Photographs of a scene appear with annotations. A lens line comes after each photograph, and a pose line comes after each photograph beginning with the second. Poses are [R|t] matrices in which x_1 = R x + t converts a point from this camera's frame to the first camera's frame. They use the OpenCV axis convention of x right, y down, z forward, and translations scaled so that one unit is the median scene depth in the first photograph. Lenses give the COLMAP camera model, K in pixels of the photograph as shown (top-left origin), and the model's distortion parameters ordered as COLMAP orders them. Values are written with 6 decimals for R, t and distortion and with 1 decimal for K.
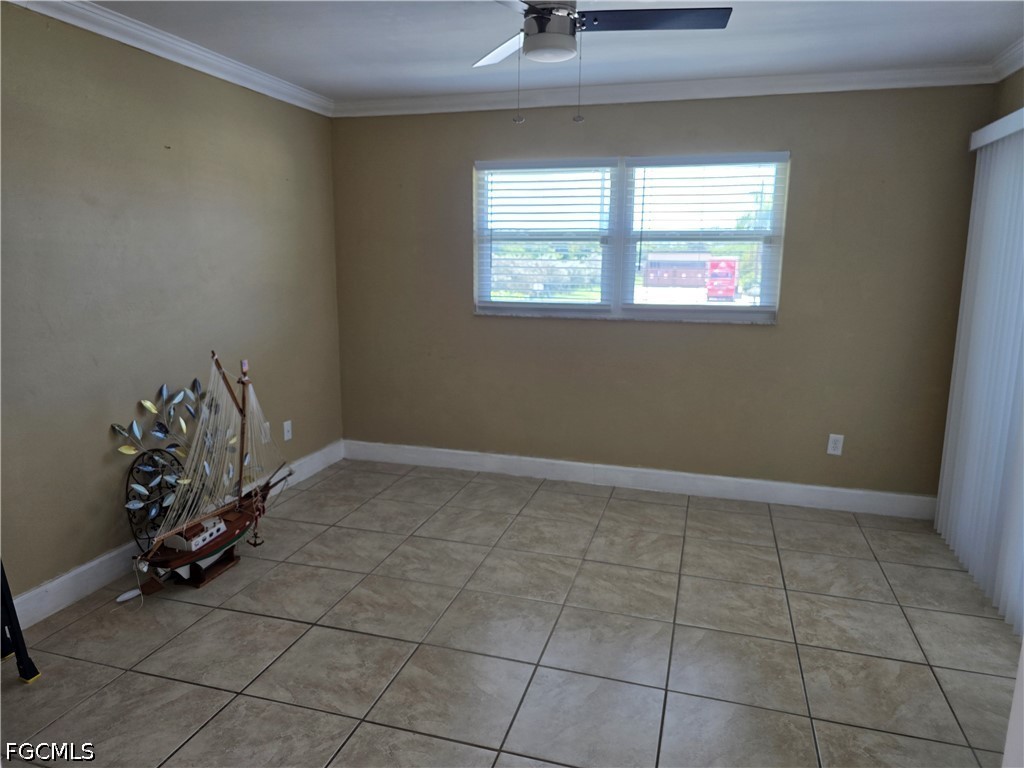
lens RADIAL K [[697.4, 0, 512.0], [0, 697.4, 384.0], [0, 0, 1]] dist [0.079601, -0.085194]
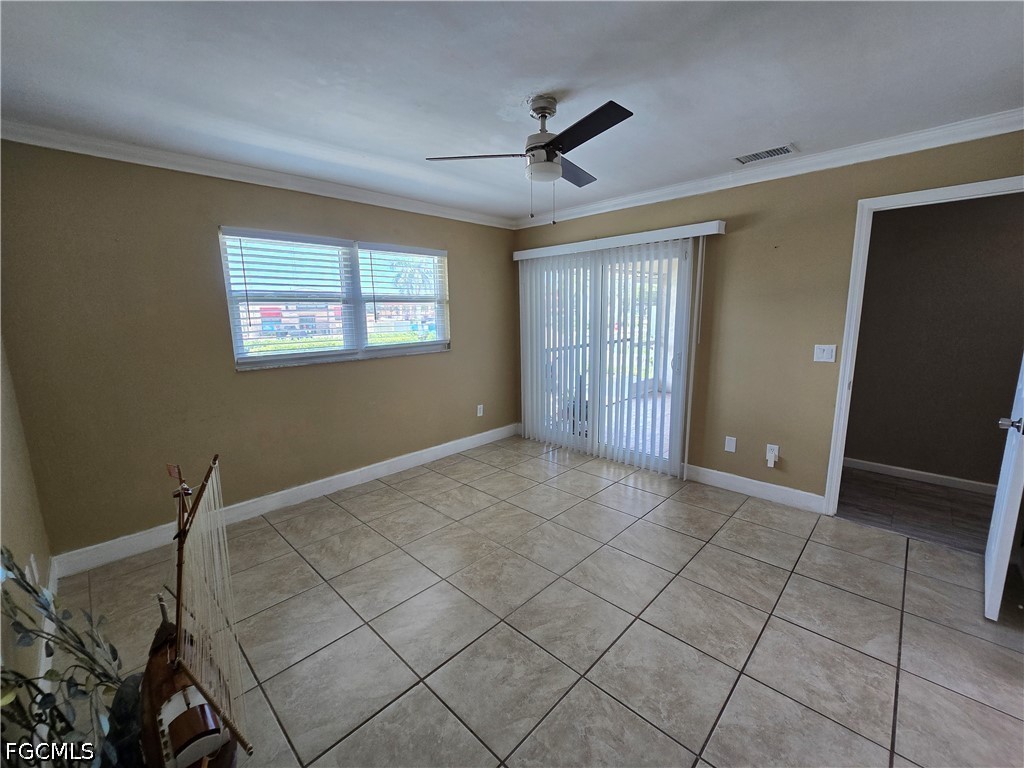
lens RADIAL K [[419.8, 0, 512.0], [0, 419.8, 384.0], [0, 0, 1]] dist [0.001156, -0.000022]
pose [[0.460252, -0.170191, 0.871323, -0.487744], [0.180978, 0.978830, 0.095593, -0.078511], [-0.869146, 0.113693, 0.481309, 0.399117]]
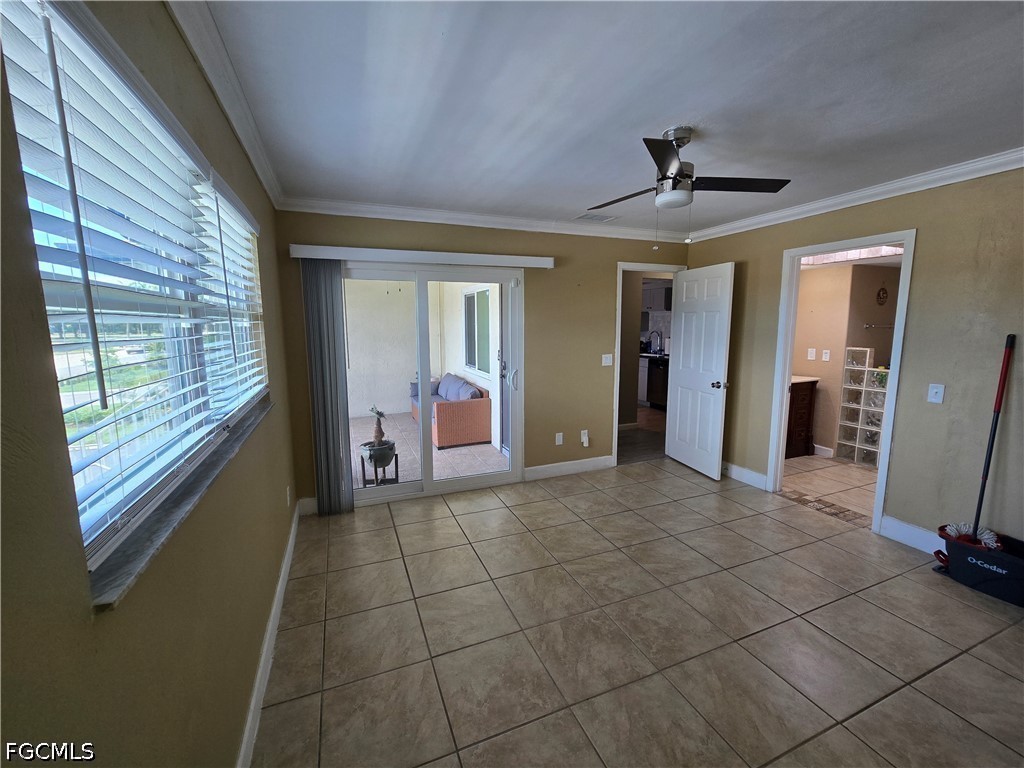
lens RADIAL K [[423.0, 0, 512.0], [0, 423.0, 384.0], [0, 0, 1]] dist [0.001703, 0.000158]
pose [[-0.626610, -0.116569, 0.770566, -0.283384], [0.140959, 0.955490, 0.259170, -0.222884], [-0.766480, 0.271017, -0.582288, 1.123118]]
